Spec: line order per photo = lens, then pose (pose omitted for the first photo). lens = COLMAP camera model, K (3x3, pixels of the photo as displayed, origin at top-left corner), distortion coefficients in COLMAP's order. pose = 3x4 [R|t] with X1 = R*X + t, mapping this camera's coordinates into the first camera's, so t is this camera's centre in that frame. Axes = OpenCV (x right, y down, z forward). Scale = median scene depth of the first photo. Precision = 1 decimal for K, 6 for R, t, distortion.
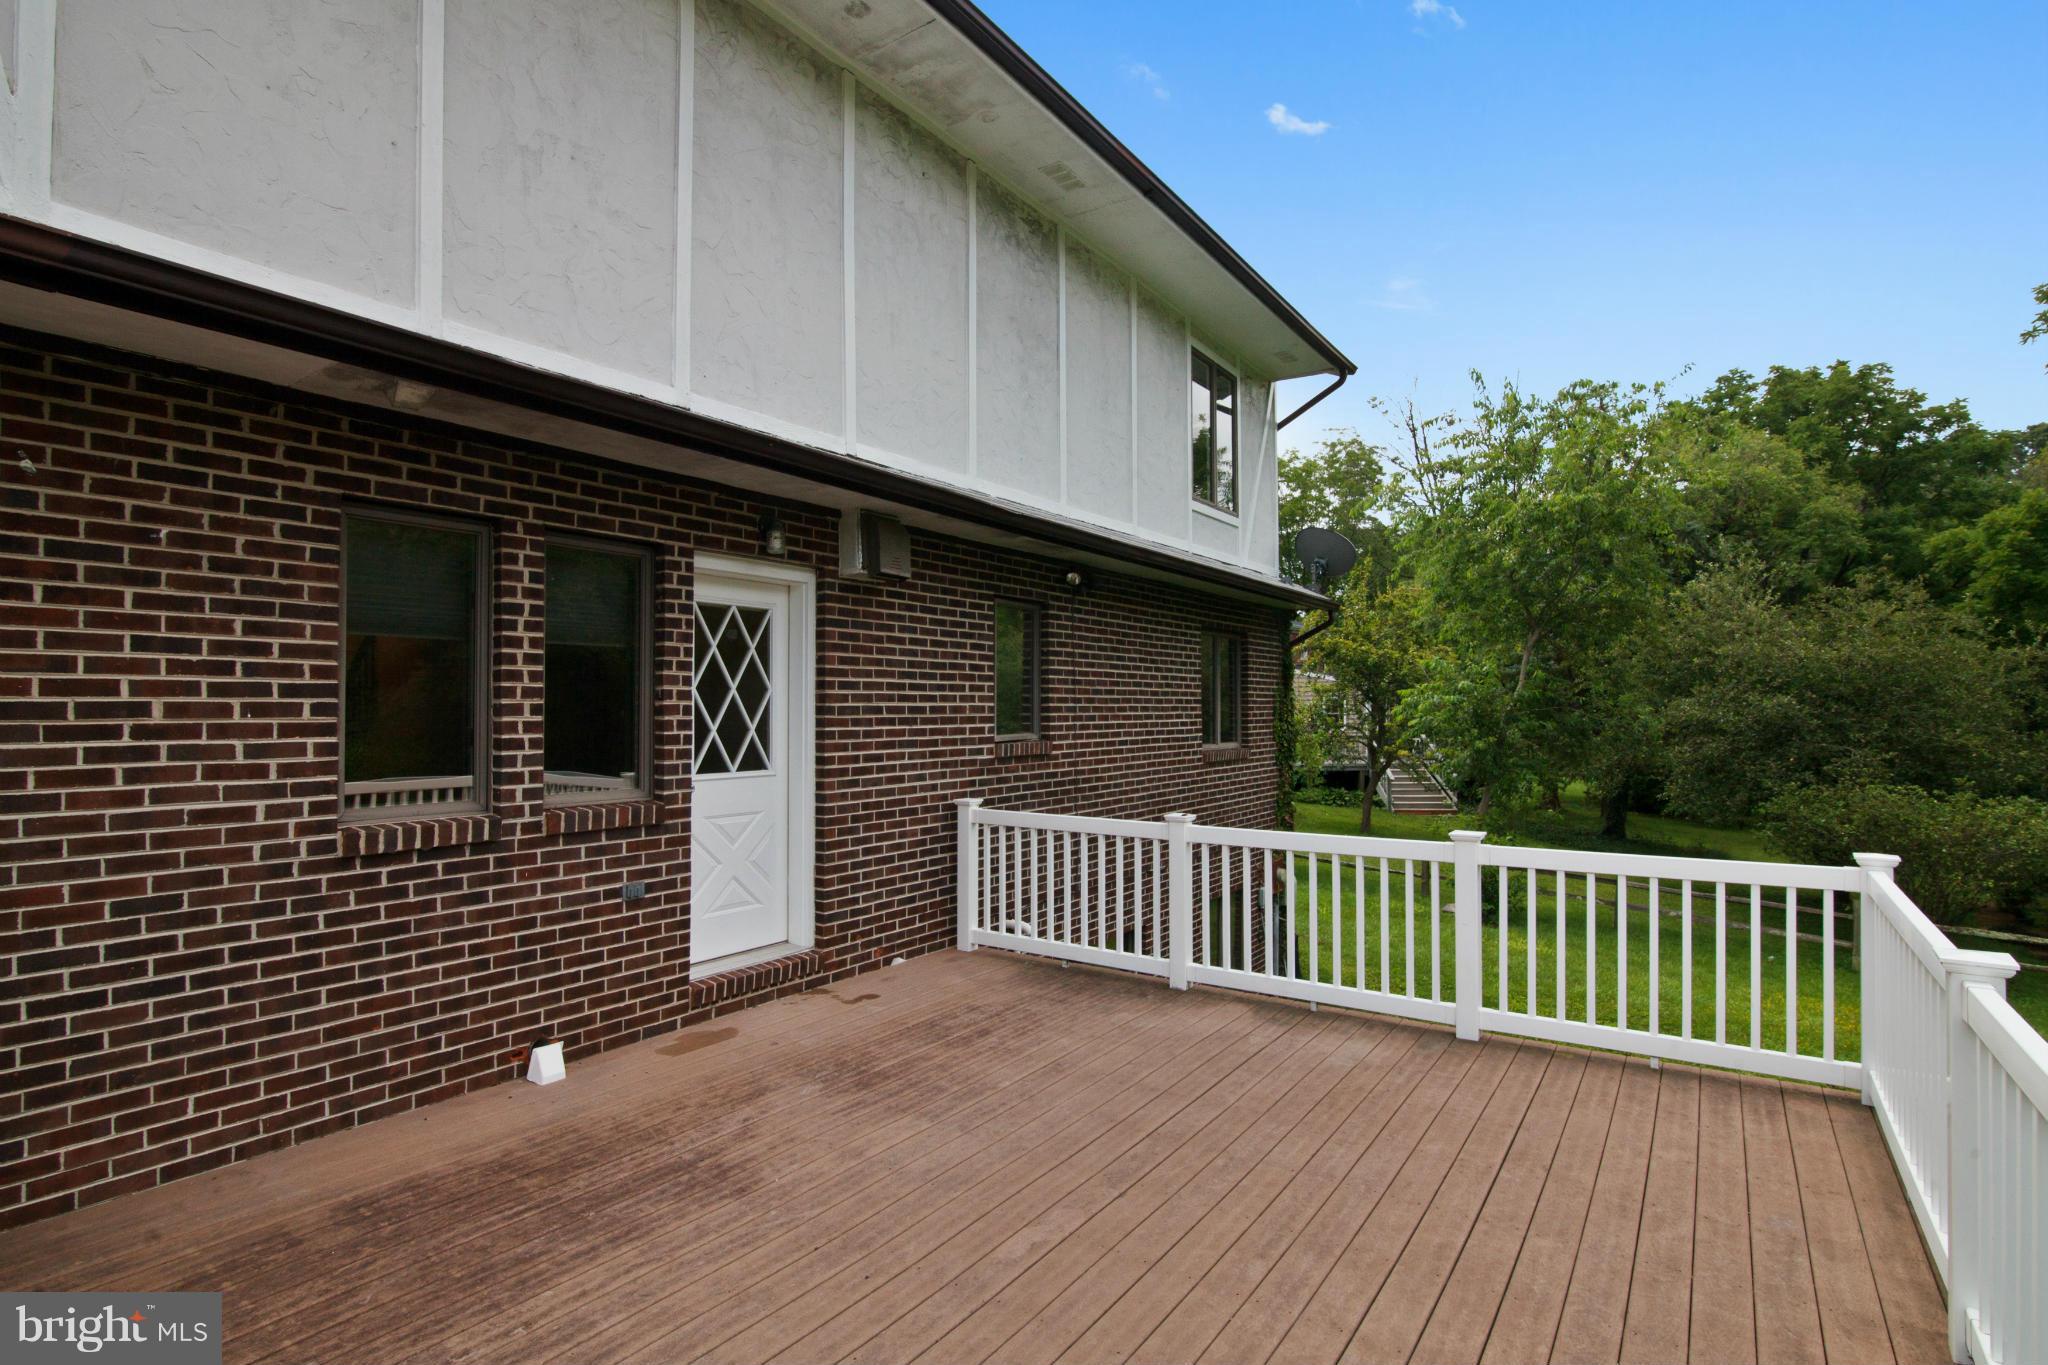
lens RADIAL K [[960.4, 0, 1031.6], [0, 960.4, 684.3], [0, 0, 1]] dist [0.001098, 0.000311]
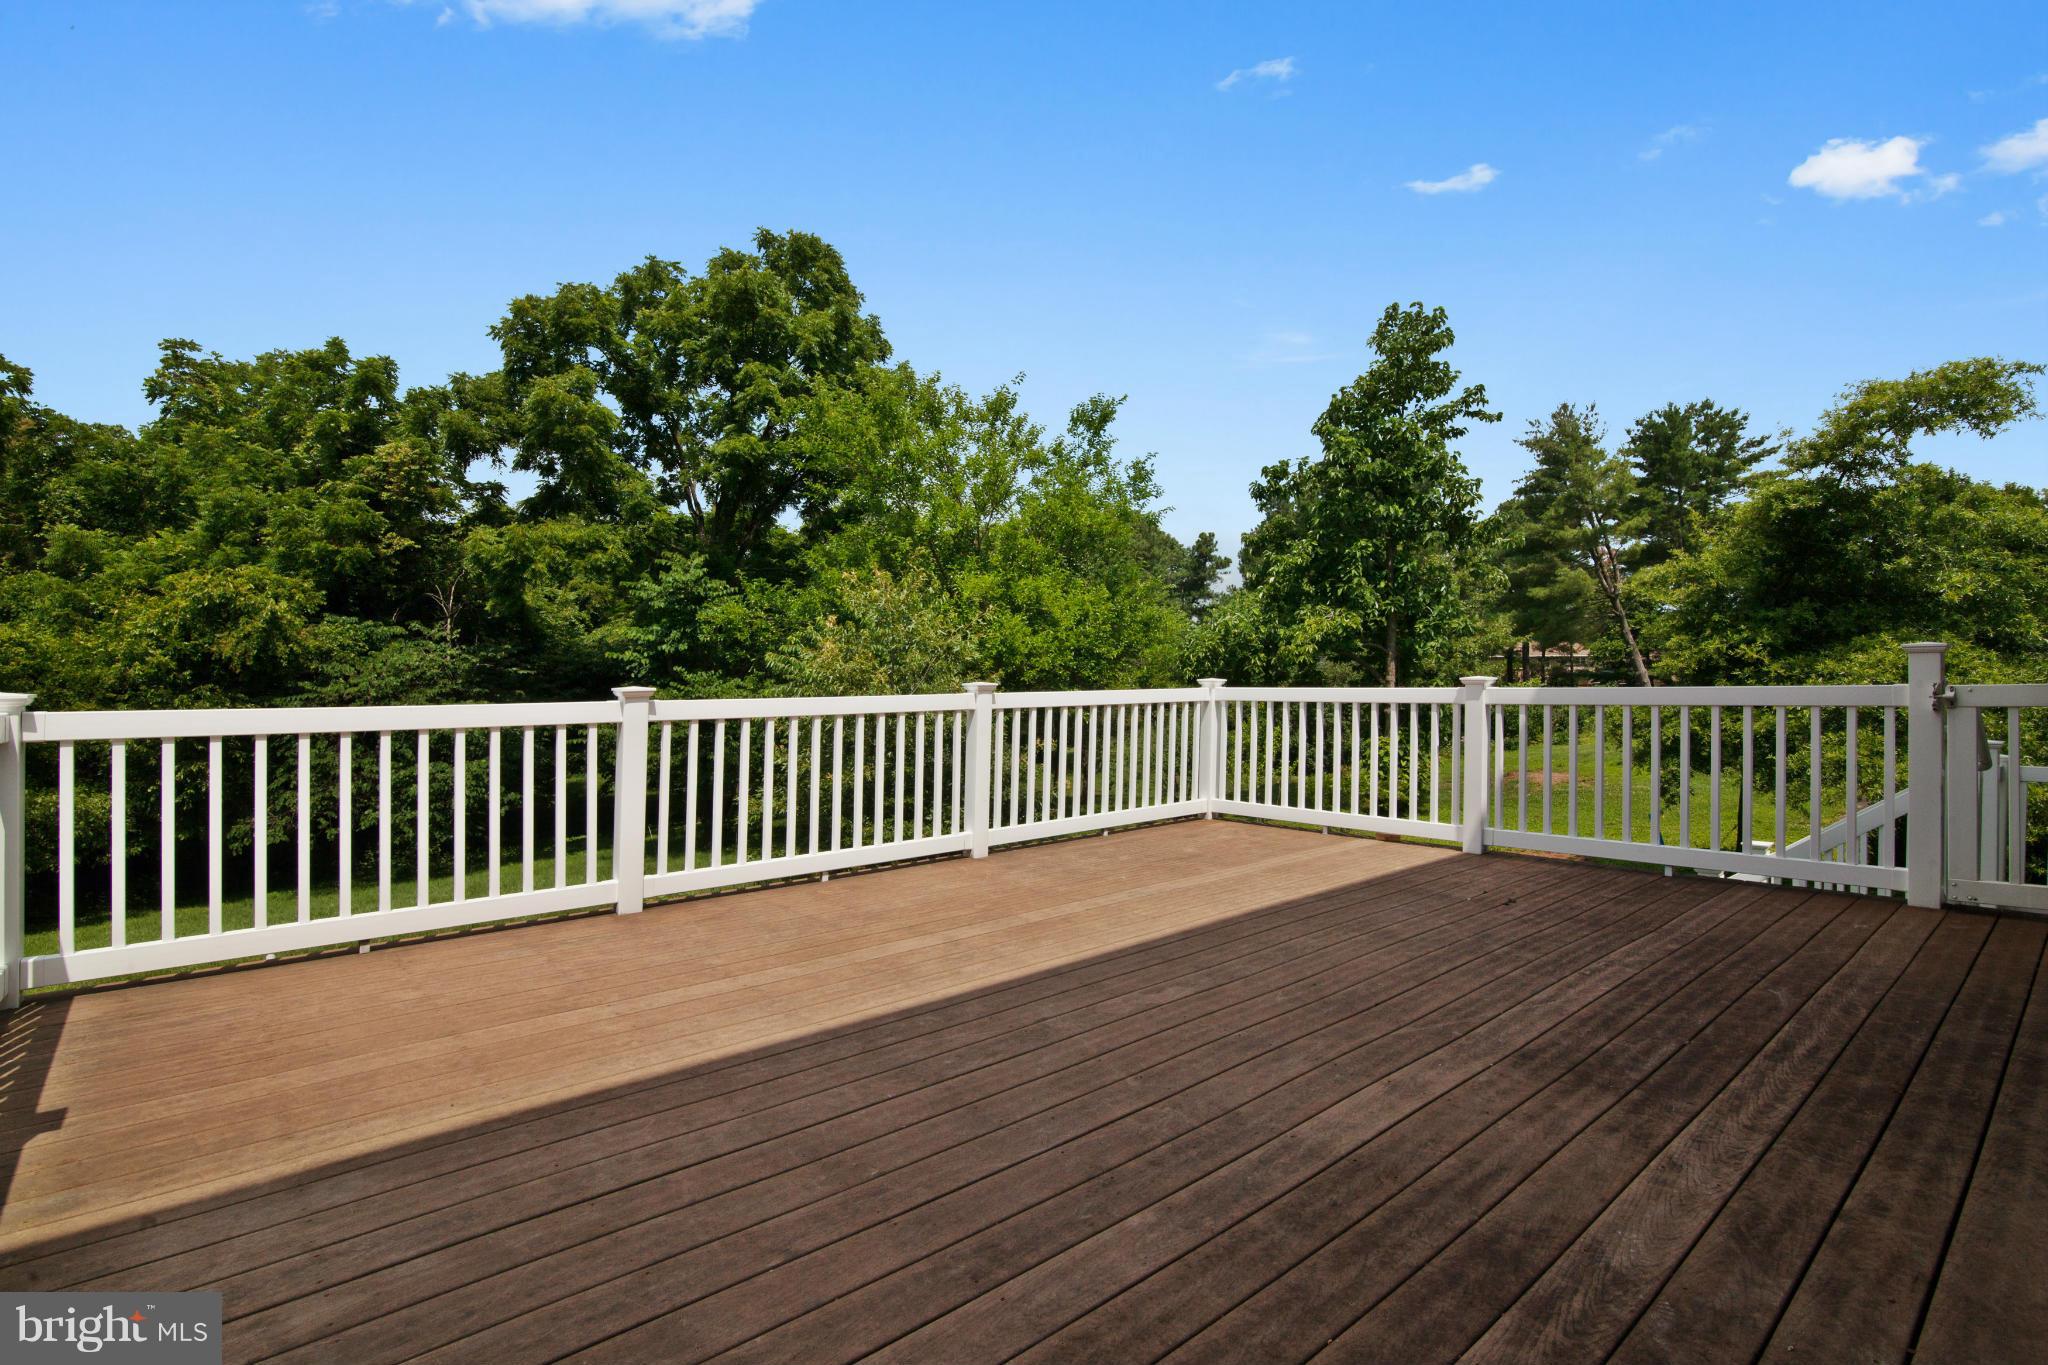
lens RADIAL K [[960.4, 0, 1031.6], [0, 960.4, 684.3], [0, 0, 1]] dist [0.001098, 0.000311]
pose [[-0.968474, 0.004128, 0.249082, -0.109792], [0.000588, 0.999898, -0.014282, 0.235901], [-0.249115, -0.013685, -0.968377, 1.797332]]
